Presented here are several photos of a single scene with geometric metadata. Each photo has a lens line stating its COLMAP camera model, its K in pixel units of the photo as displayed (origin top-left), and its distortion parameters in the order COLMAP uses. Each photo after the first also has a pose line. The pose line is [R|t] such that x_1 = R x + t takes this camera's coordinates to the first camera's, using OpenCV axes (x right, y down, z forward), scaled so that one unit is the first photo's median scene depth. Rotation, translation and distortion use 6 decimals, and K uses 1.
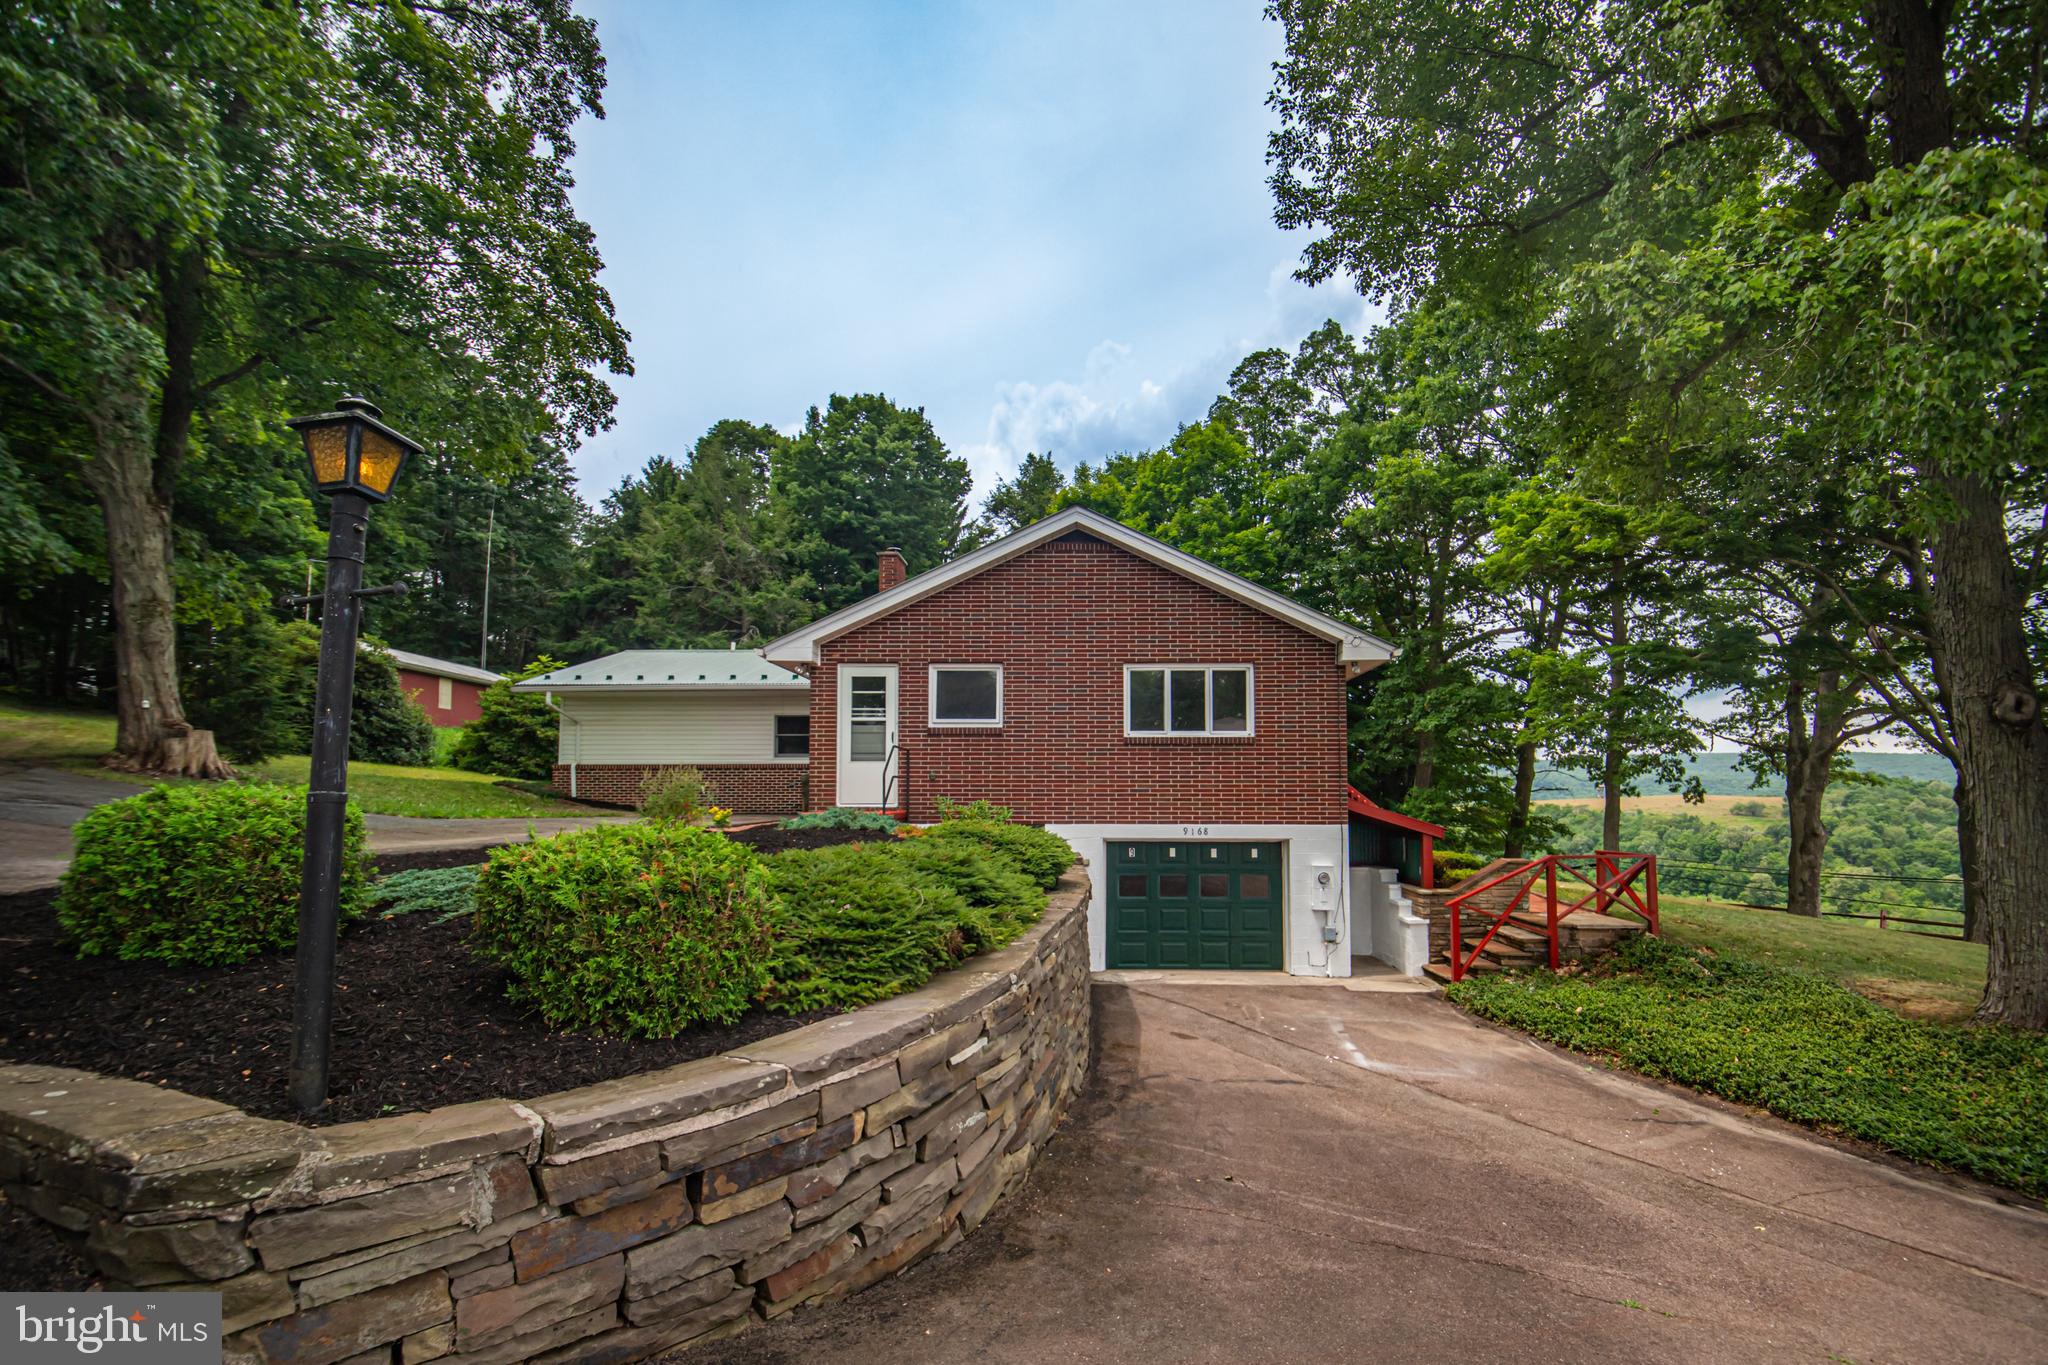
lens RADIAL K [[920.8, 0, 1064.9], [0, 920.8, 763.3], [0, 0, 1]] dist [0.038677, -0.042224]
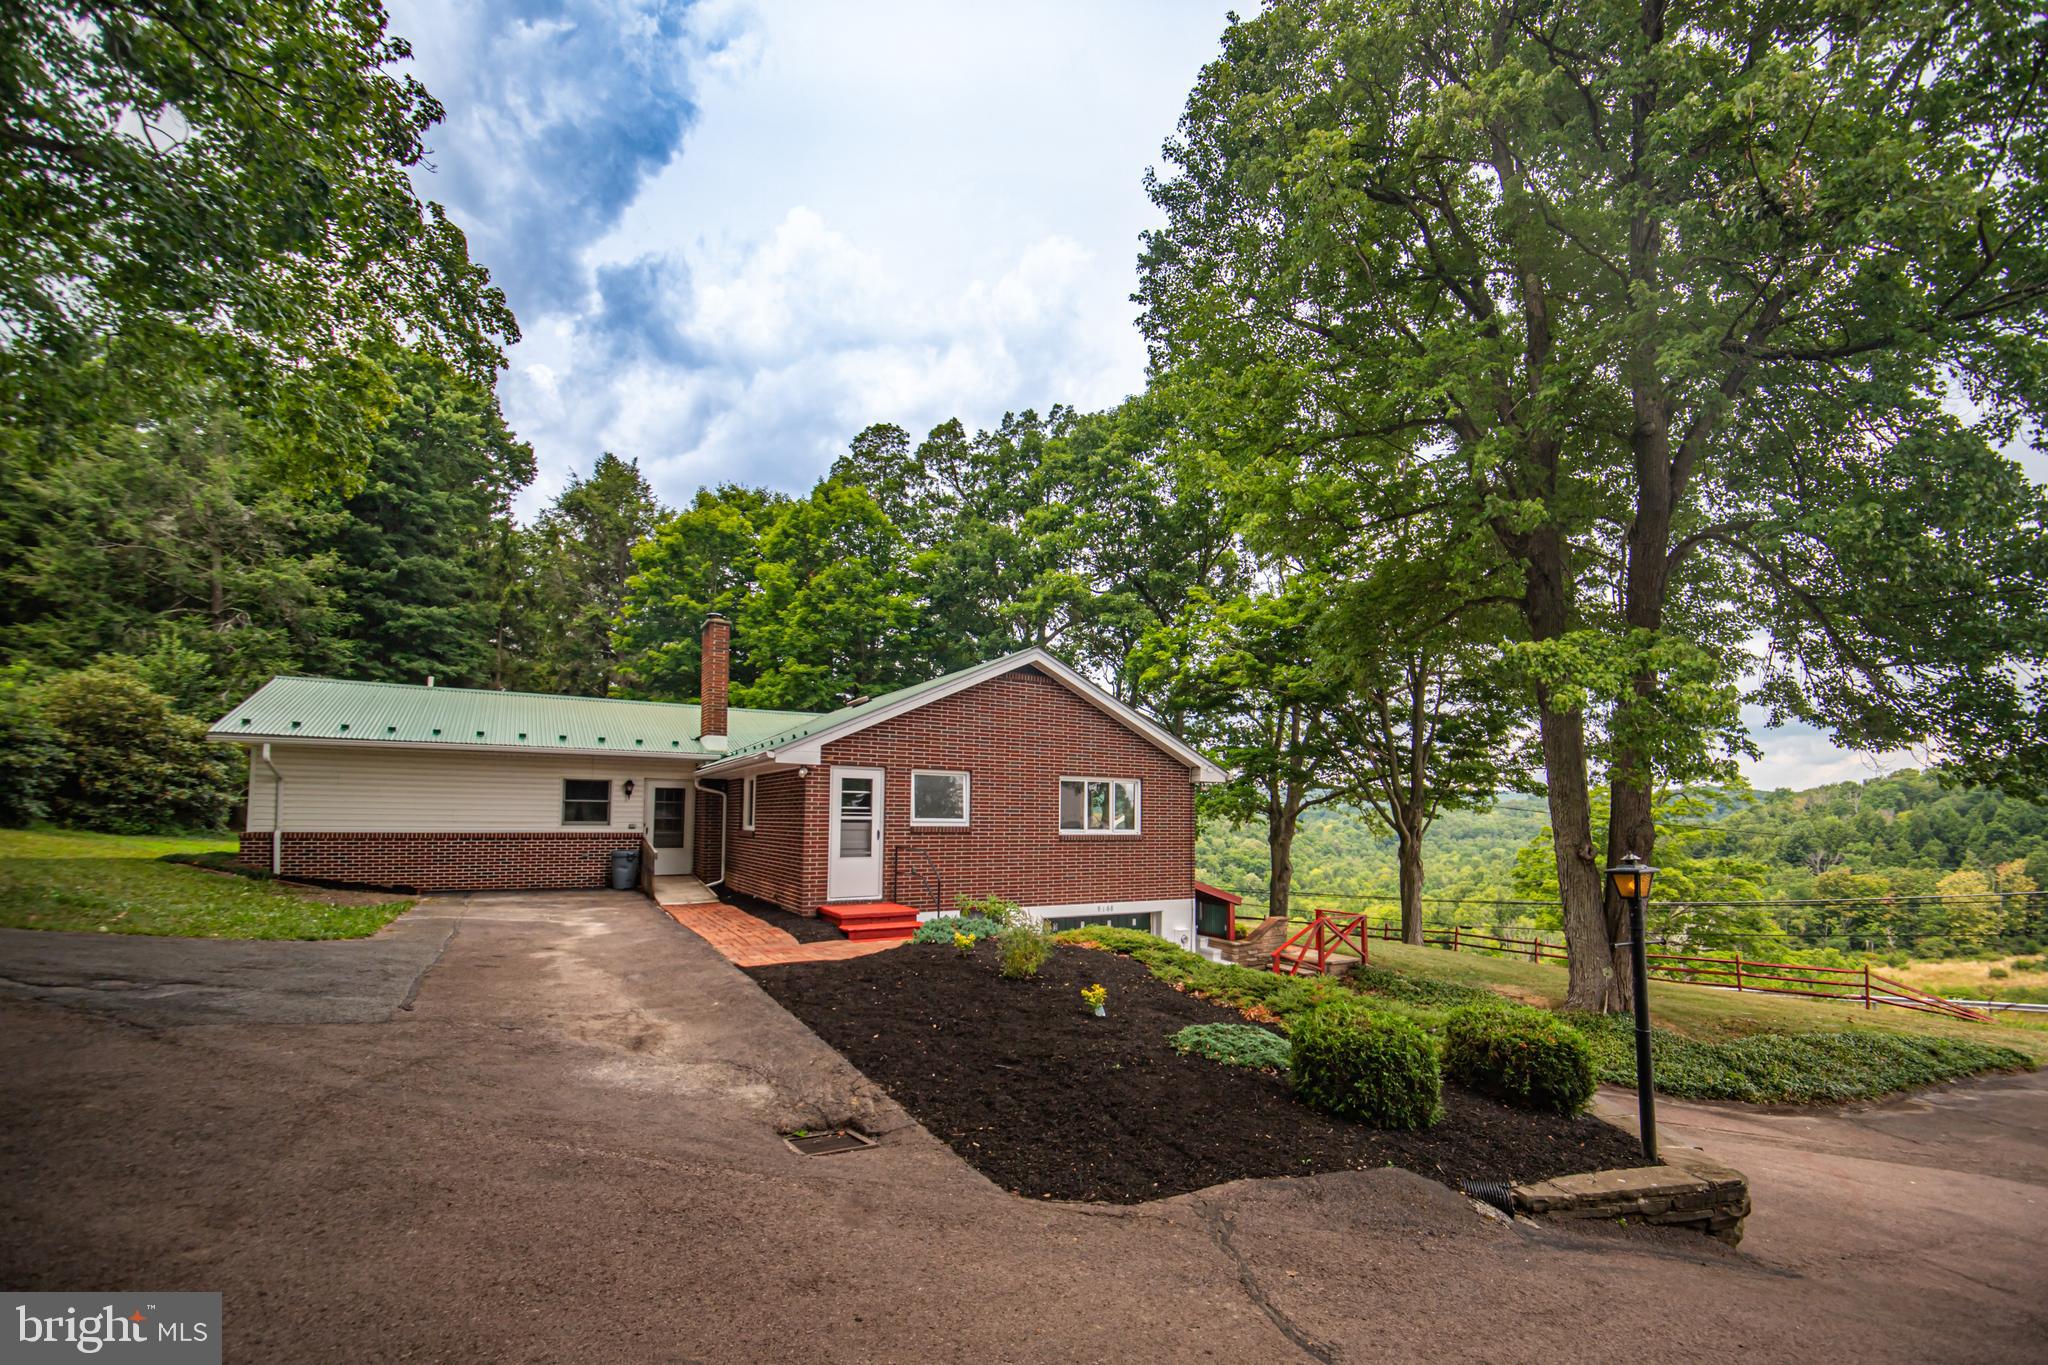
lens RADIAL K [[889.5, 0, 1086.7], [0, 889.5, 782.5], [0, 0, 1]] dist [0.002714, -0.018889]
pose [[0.820757, 0.032867, 0.570331, -0.369815], [-0.036609, 0.999318, -0.004906, -0.059373], [-0.570103, -0.016852, 0.821400, 0.000932]]
